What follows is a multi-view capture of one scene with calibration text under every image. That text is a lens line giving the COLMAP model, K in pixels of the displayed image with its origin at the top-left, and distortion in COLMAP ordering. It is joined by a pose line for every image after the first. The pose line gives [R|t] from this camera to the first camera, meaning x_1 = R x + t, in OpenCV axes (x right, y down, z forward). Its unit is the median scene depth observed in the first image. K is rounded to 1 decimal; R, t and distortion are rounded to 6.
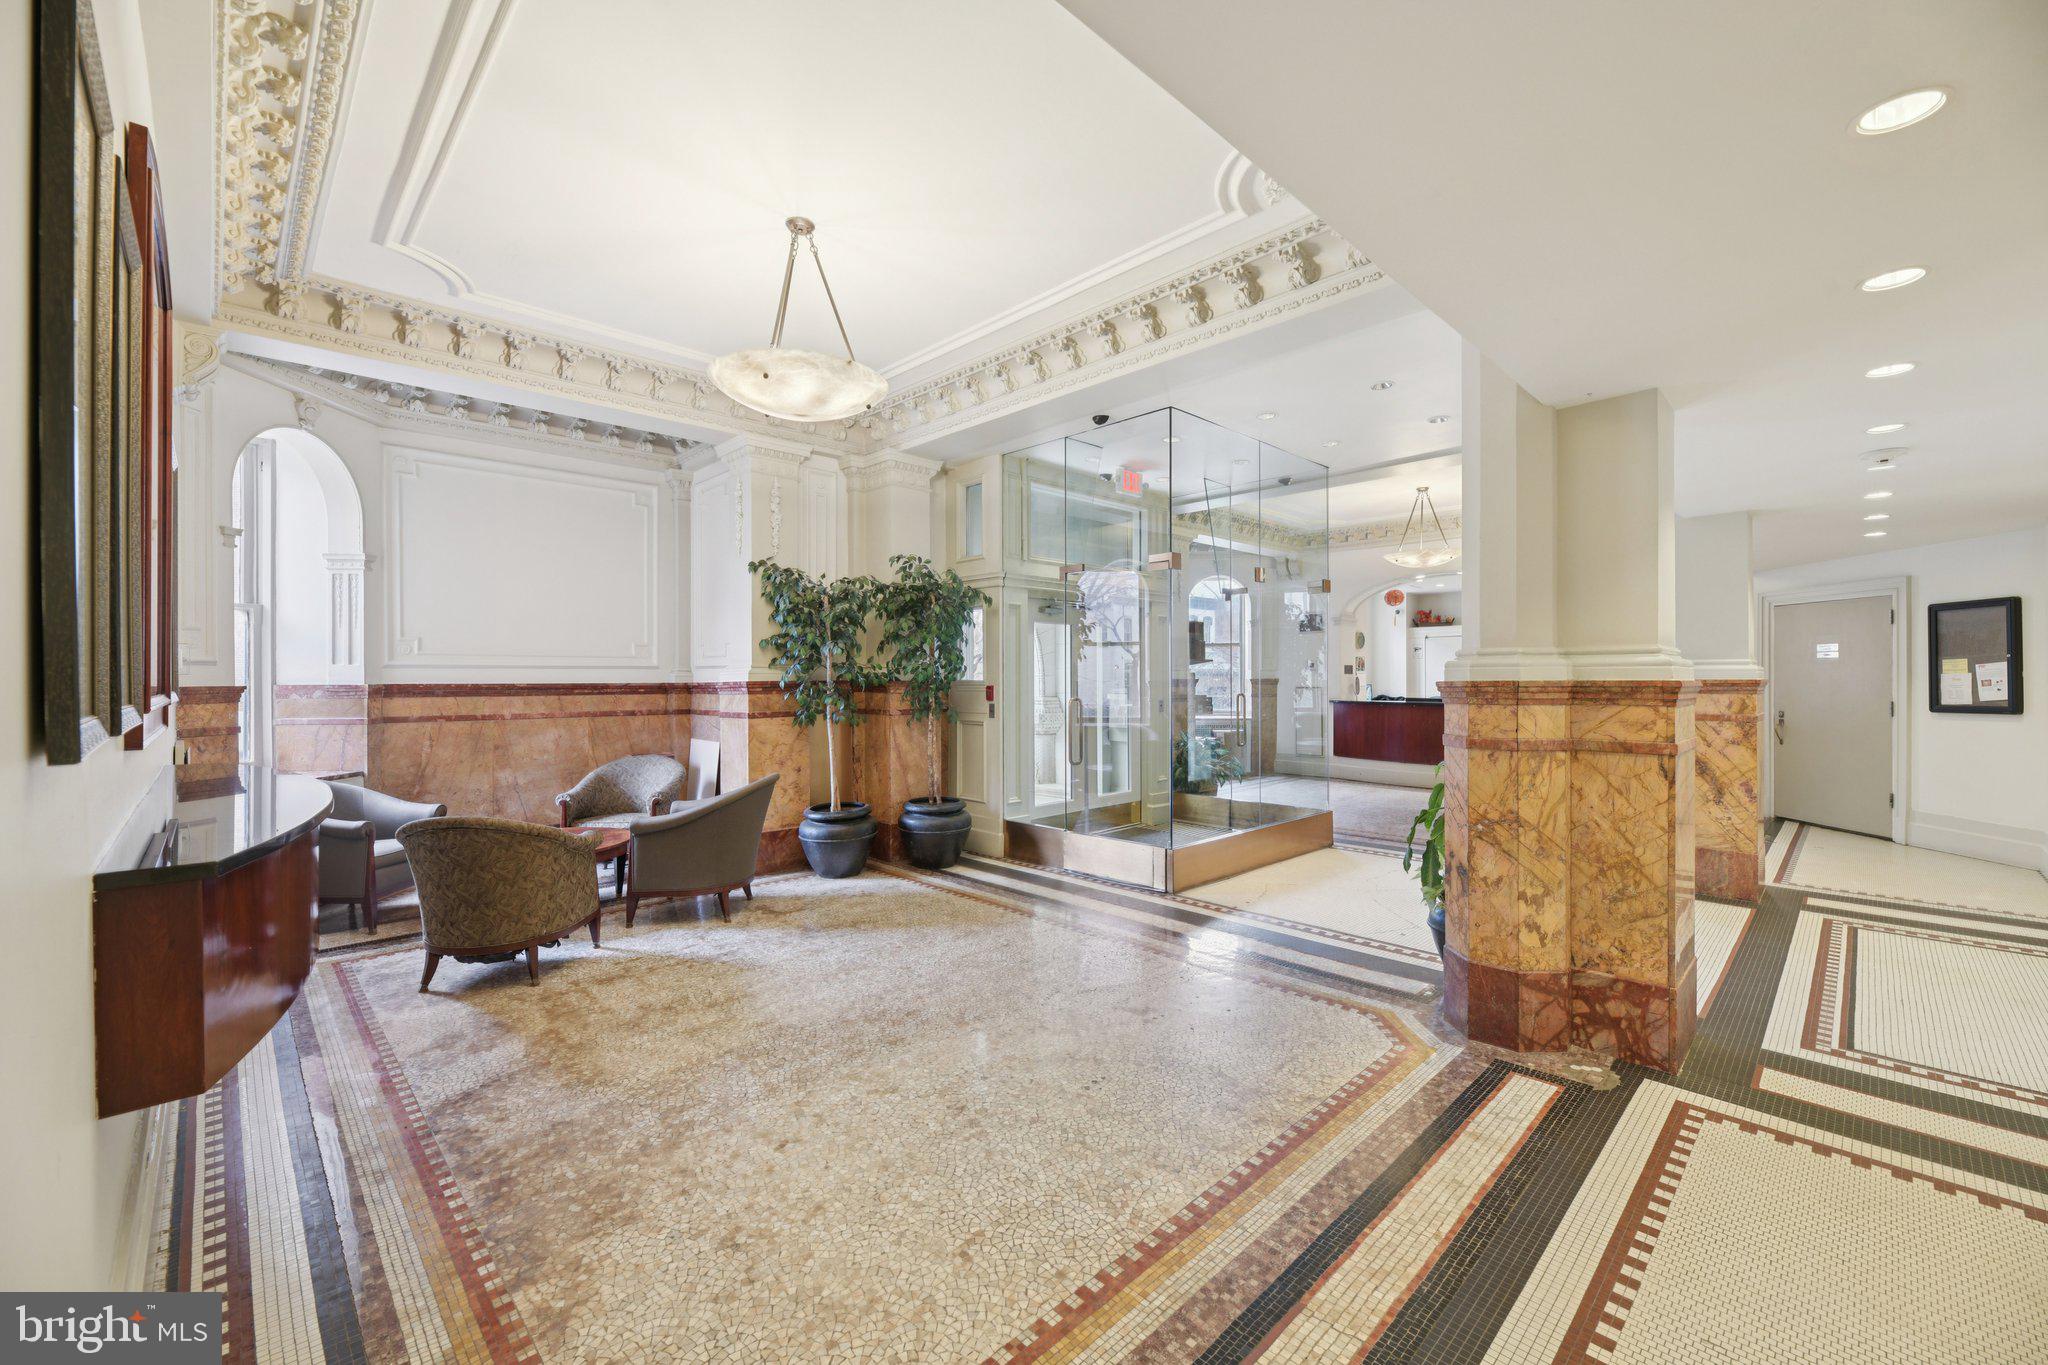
lens RADIAL K [[828.4, 0, 1025.6], [0, 828.4, 678.2], [0, 0, 1]] dist [-0.001446, -0.002265]
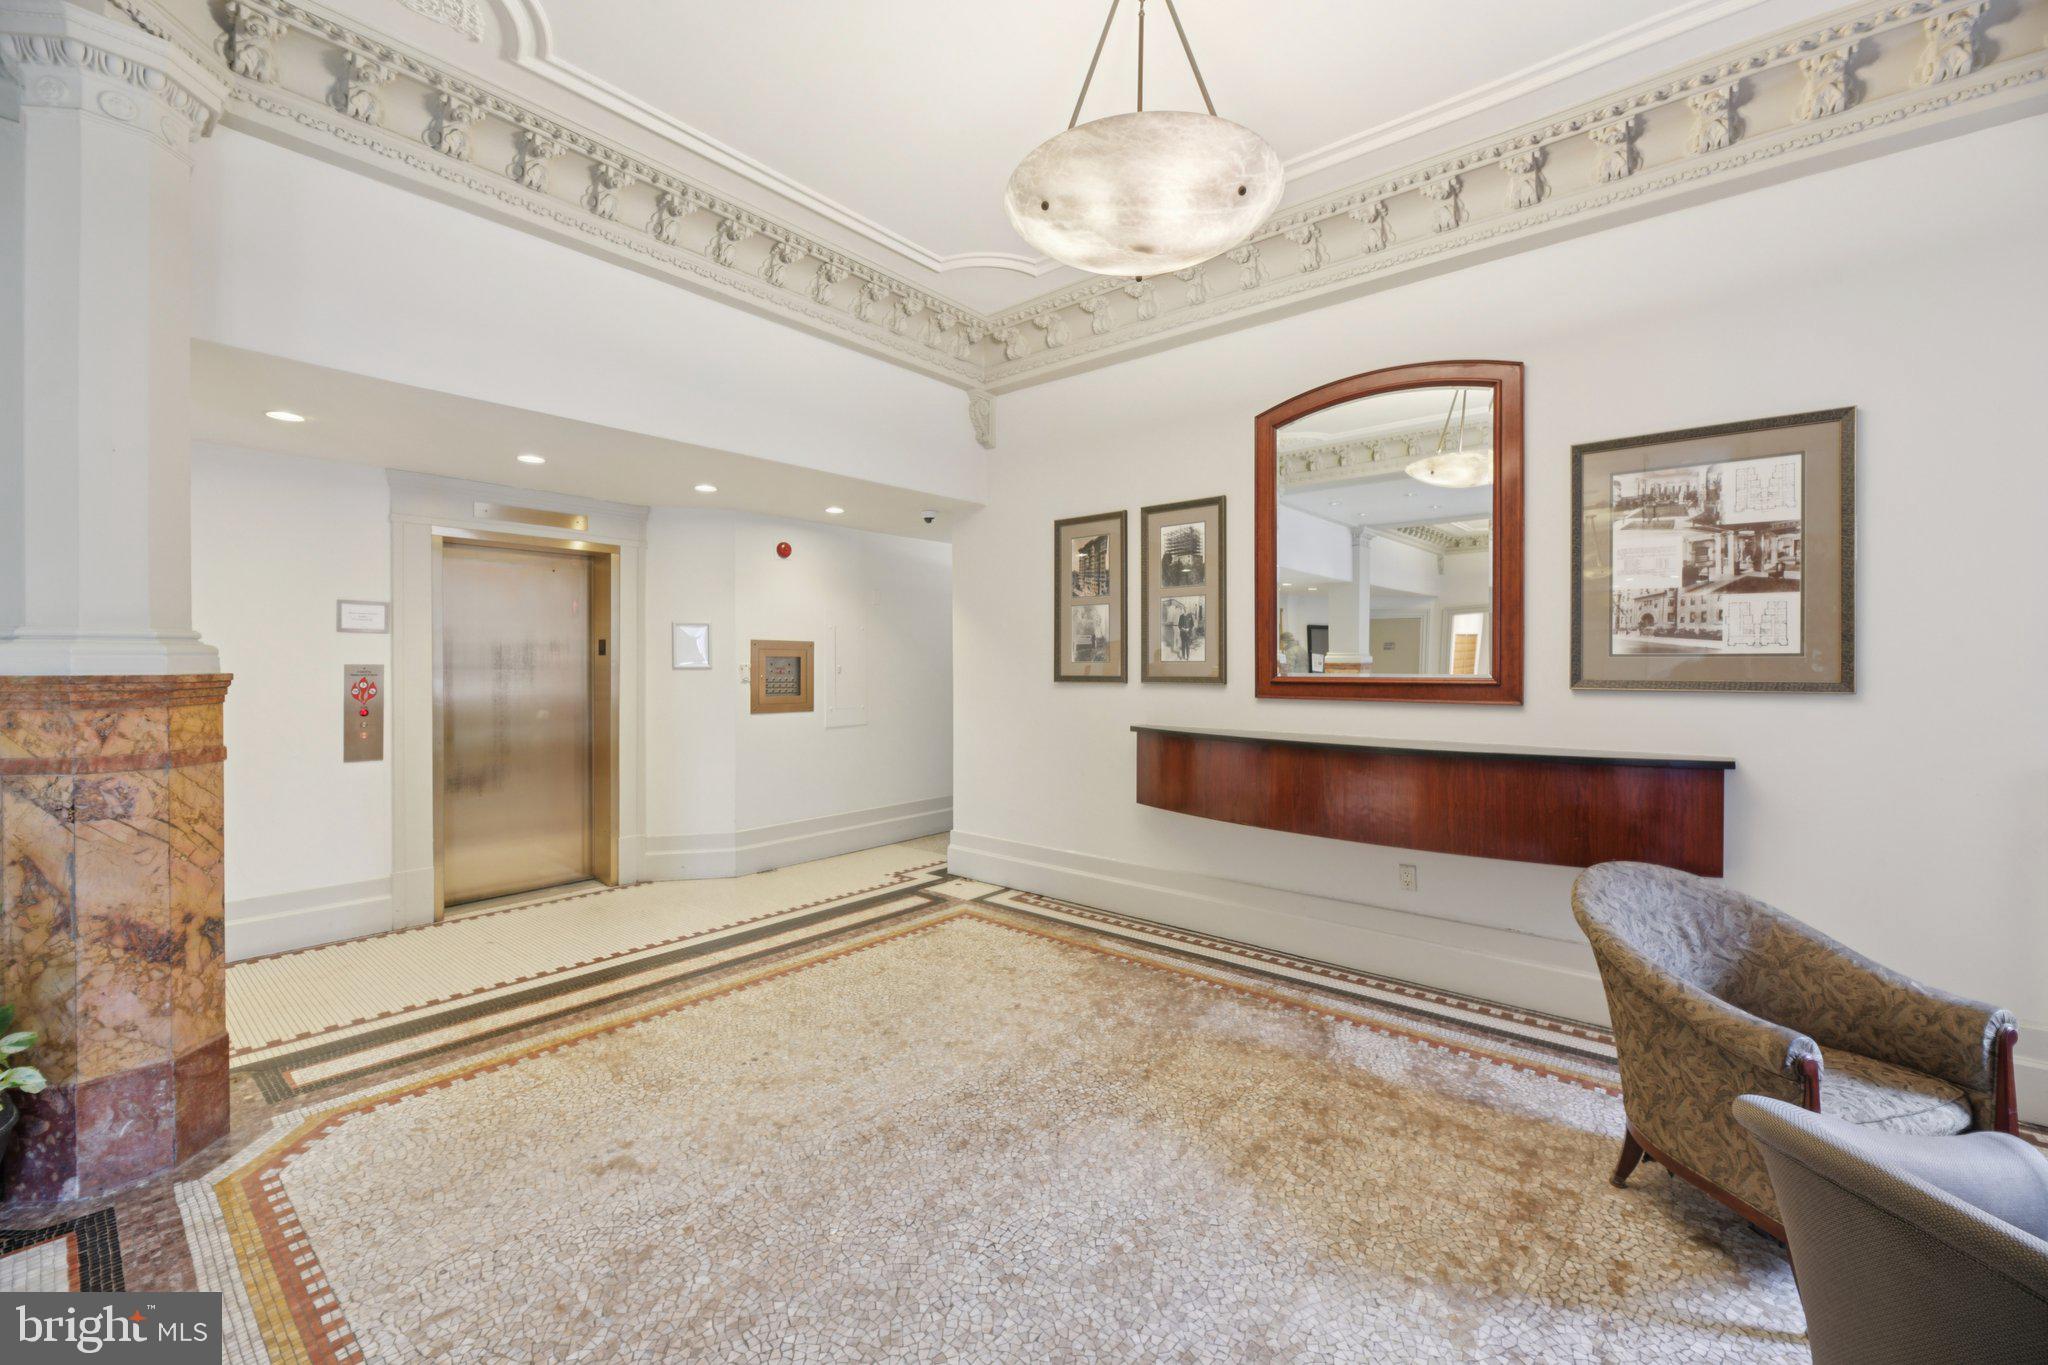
lens RADIAL K [[828.4, 0, 1023.1], [0, 828.4, 672.9], [0, 0, 1]] dist [-0.001446, -0.002265]
pose [[-0.995349, 0.002804, -0.096289, -0.141172], [0.001830, 0.999946, 0.010199, -0.002335], [0.096312, 0.009976, -0.995301, 1.928011]]
